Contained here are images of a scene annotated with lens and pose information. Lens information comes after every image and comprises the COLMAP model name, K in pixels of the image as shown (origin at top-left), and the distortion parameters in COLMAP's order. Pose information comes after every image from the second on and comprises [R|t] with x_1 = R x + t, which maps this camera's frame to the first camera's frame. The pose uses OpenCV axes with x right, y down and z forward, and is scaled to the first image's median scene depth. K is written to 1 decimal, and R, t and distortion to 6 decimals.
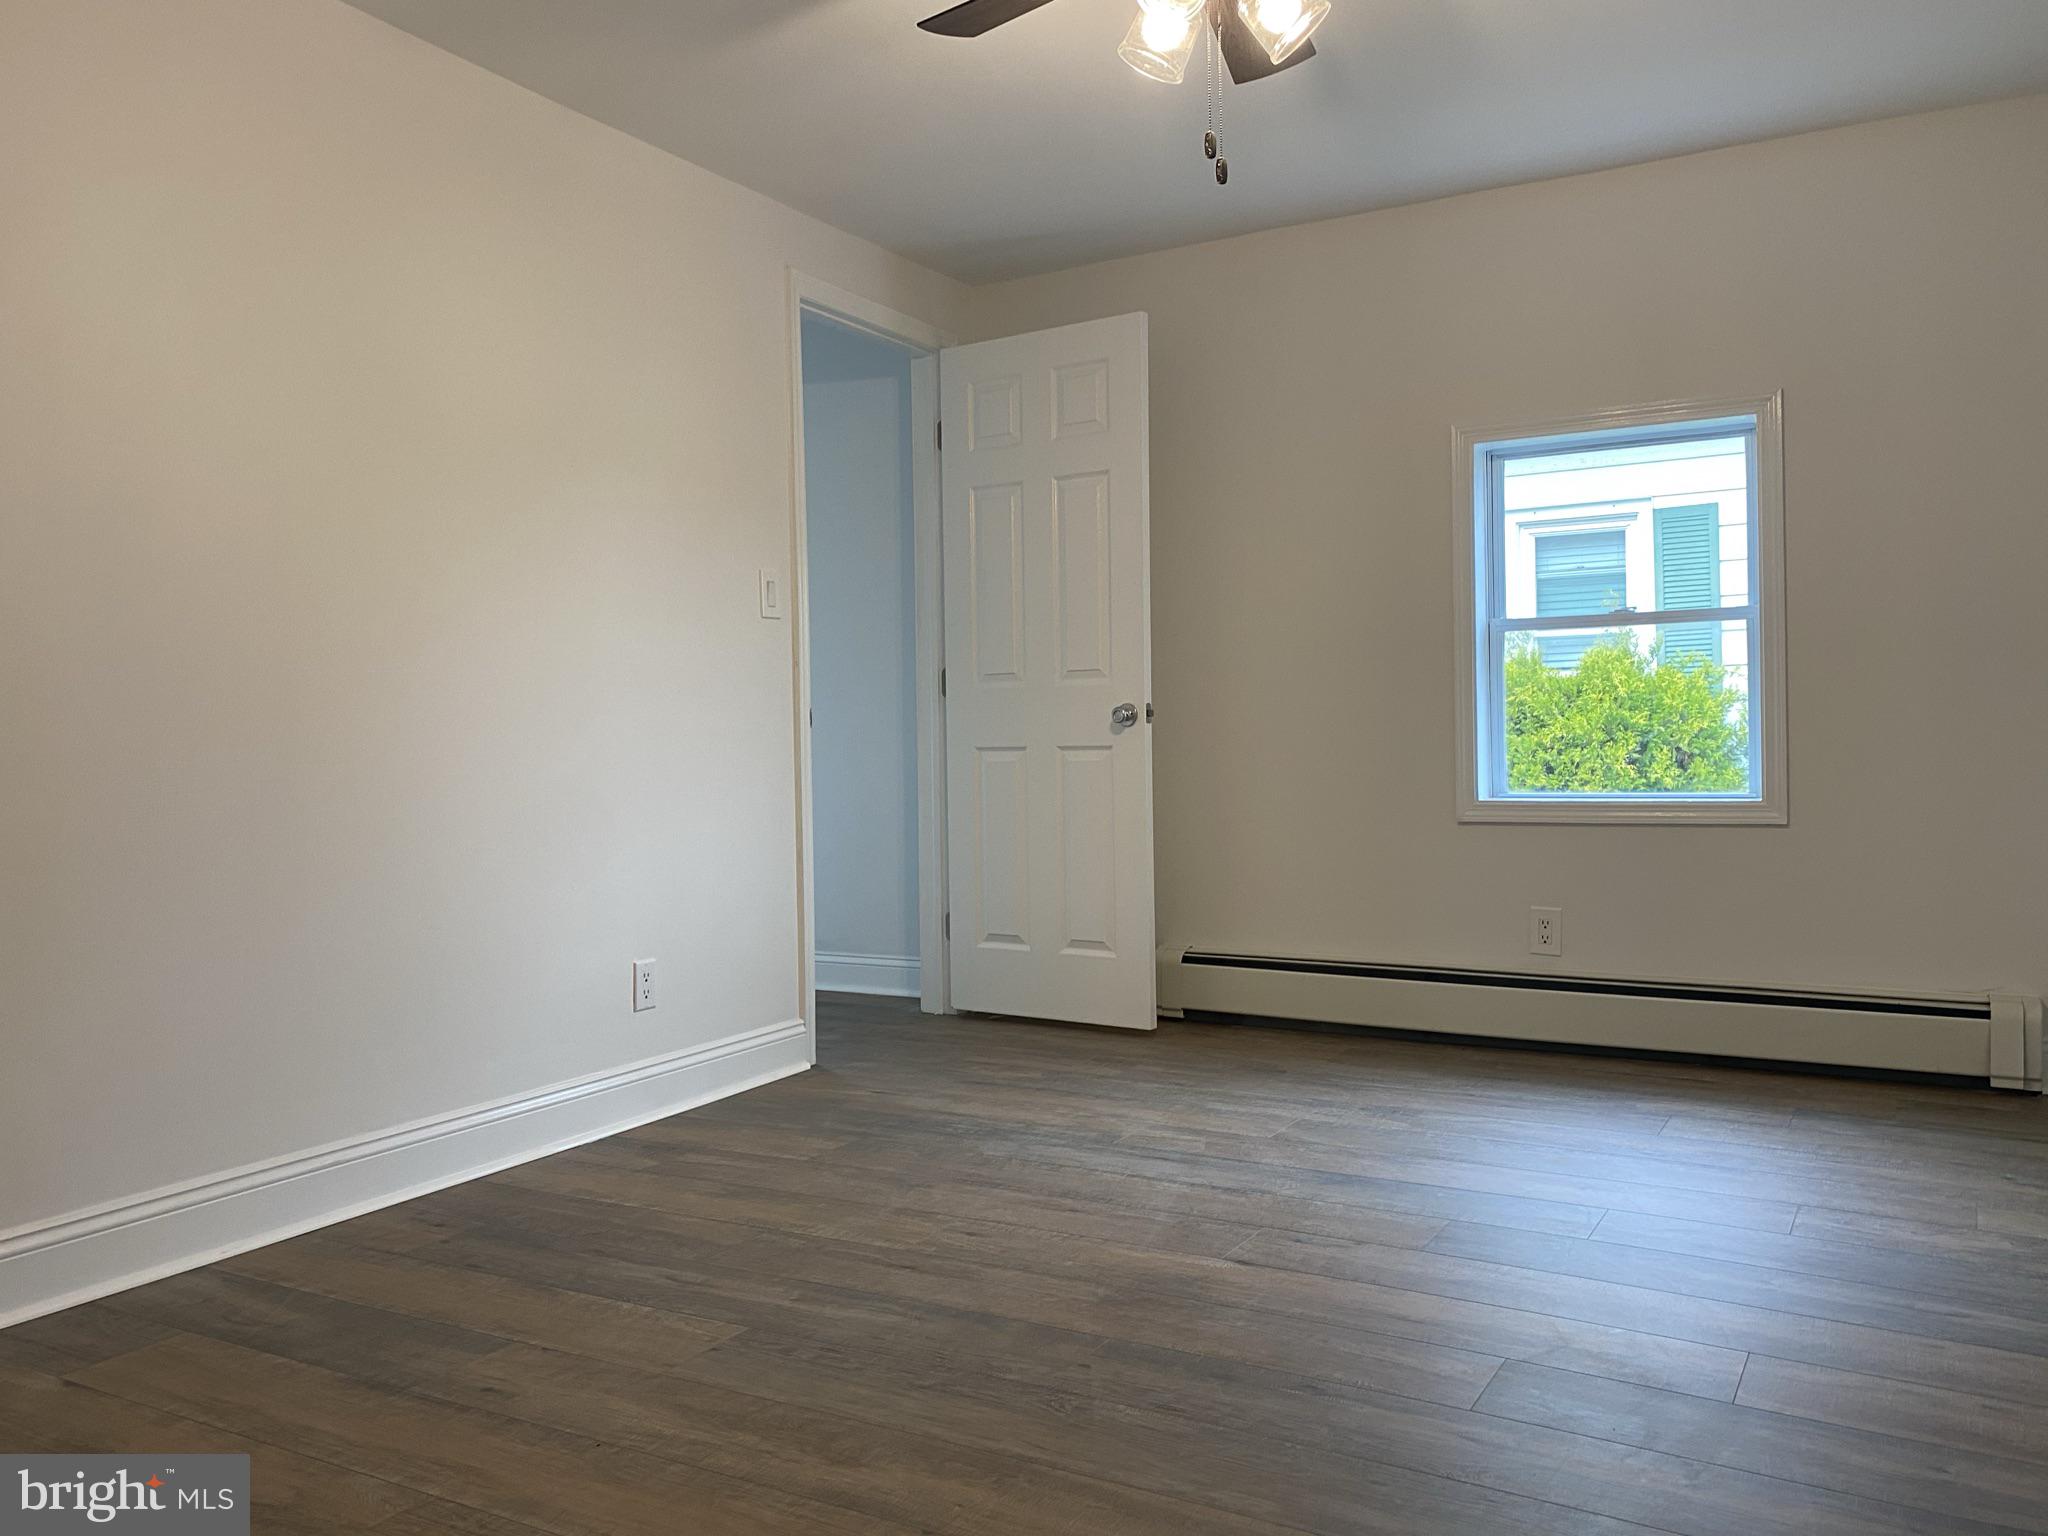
lens RADIAL K [[1571.8, 0, 1016.6], [0, 1571.8, 766.5], [0, 0, 1]] dist [0.038073, -0.038655]
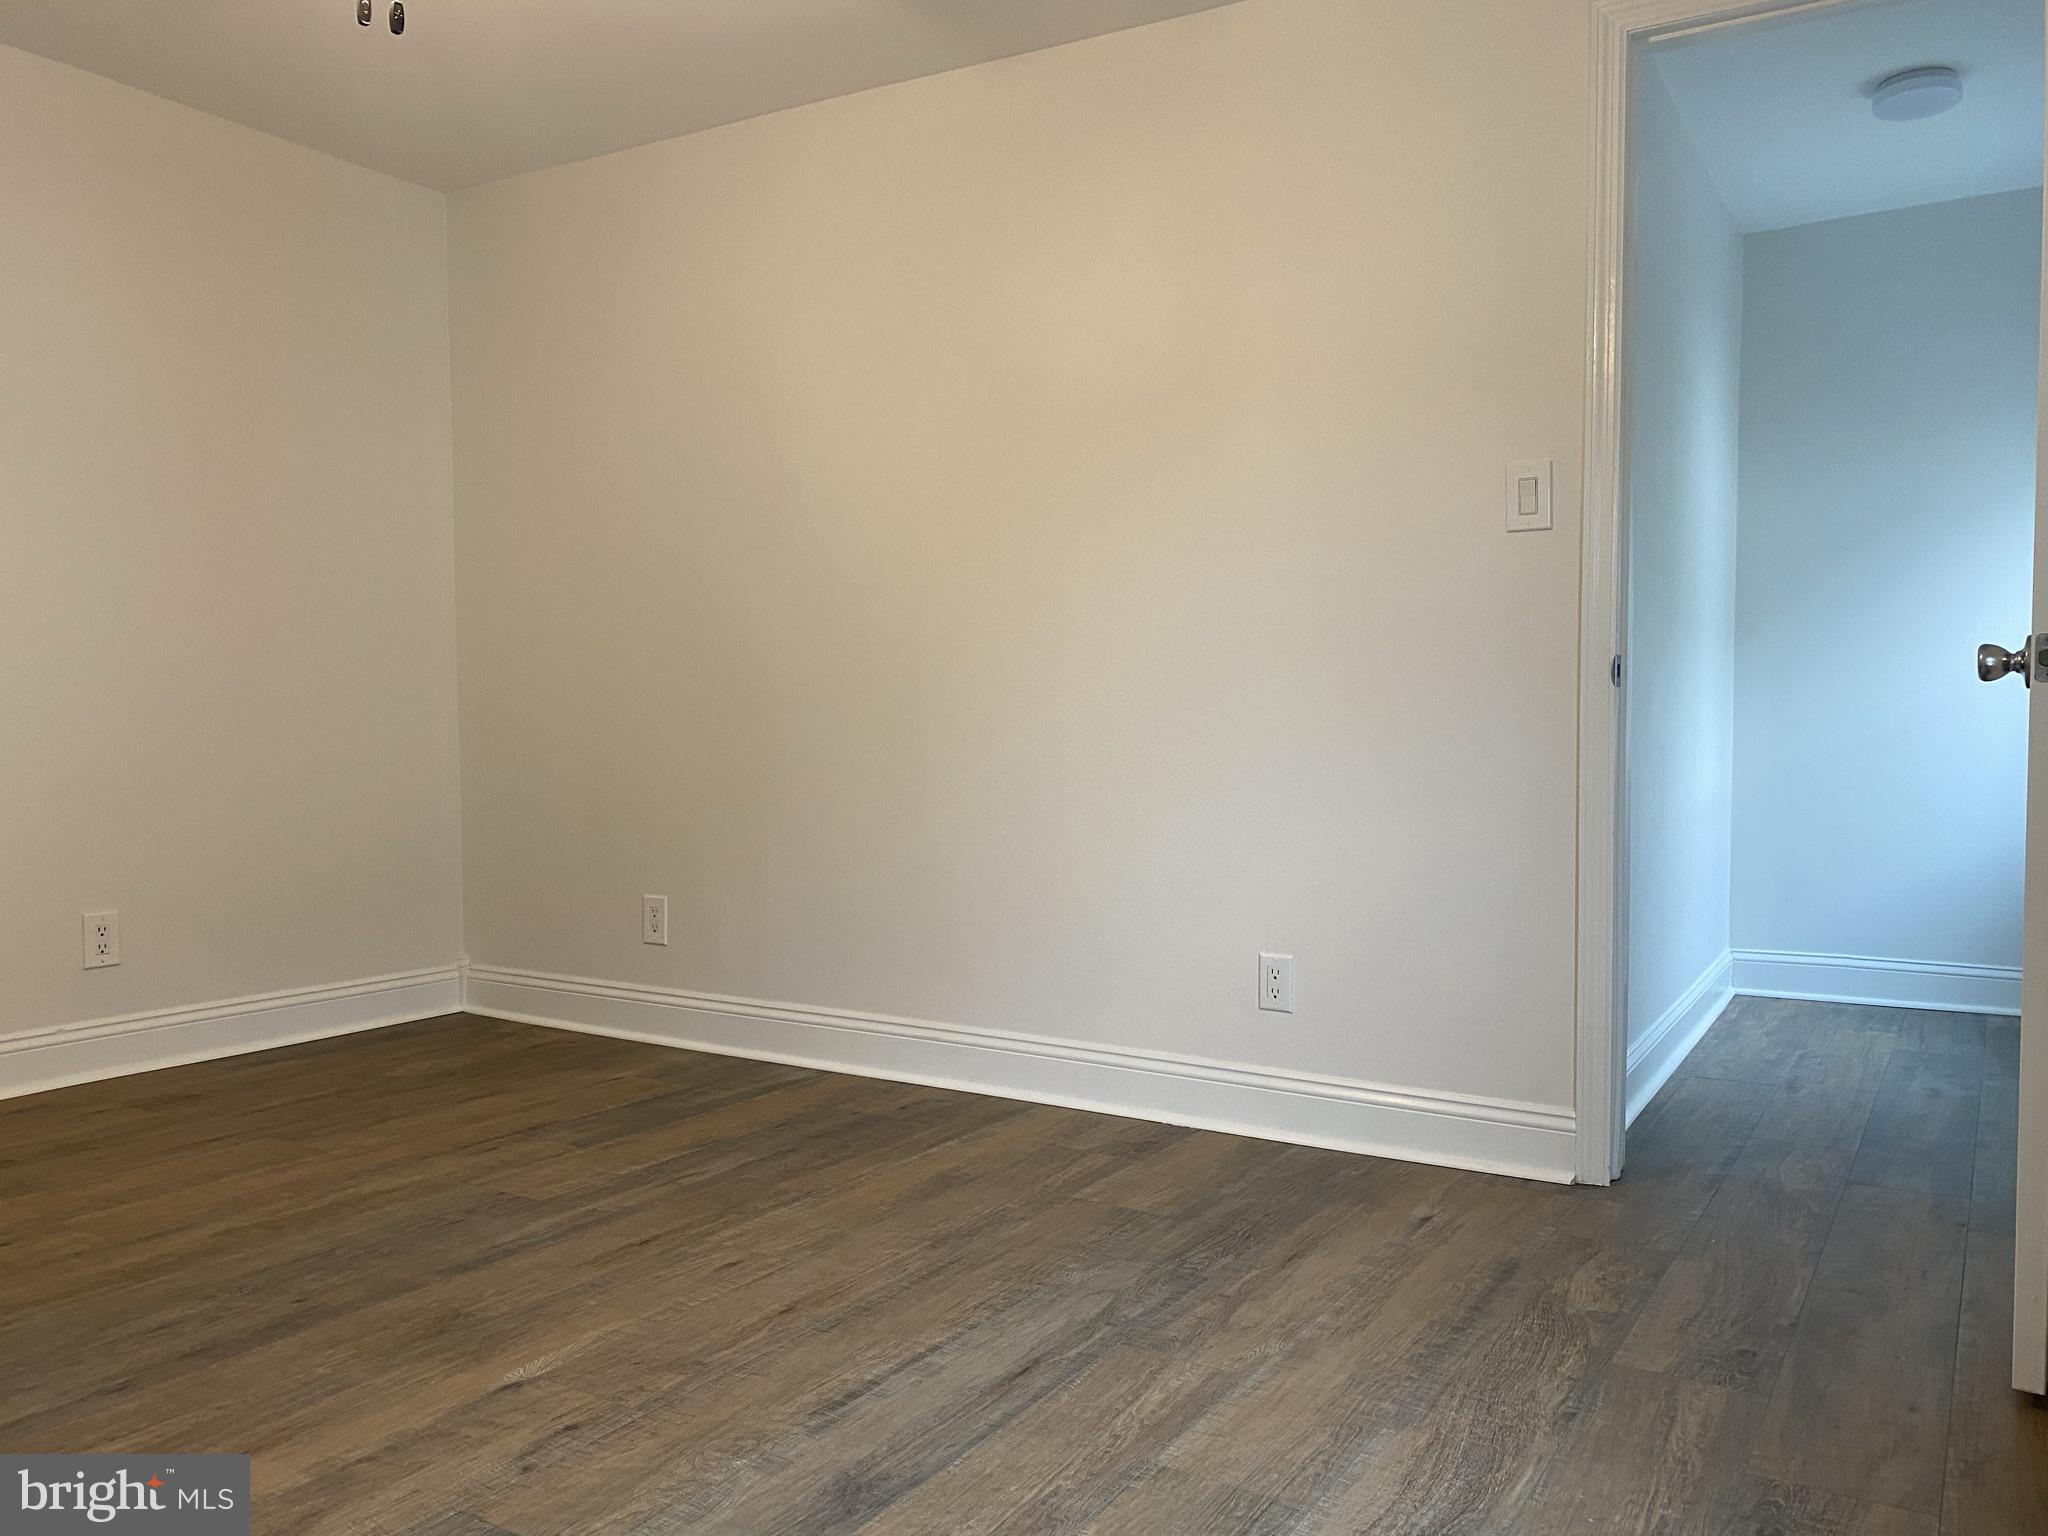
lens RADIAL K [[1571.8, 0, 1012.7], [0, 1571.8, 766.3], [0, 0, 1]] dist [0.038073, -0.038655]
pose [[-0.024137, 0.063712, -0.997676, 0.889204], [-0.019064, 0.997756, 0.064178, -0.047403], [0.999527, 0.020568, -0.022868, 1.242058]]
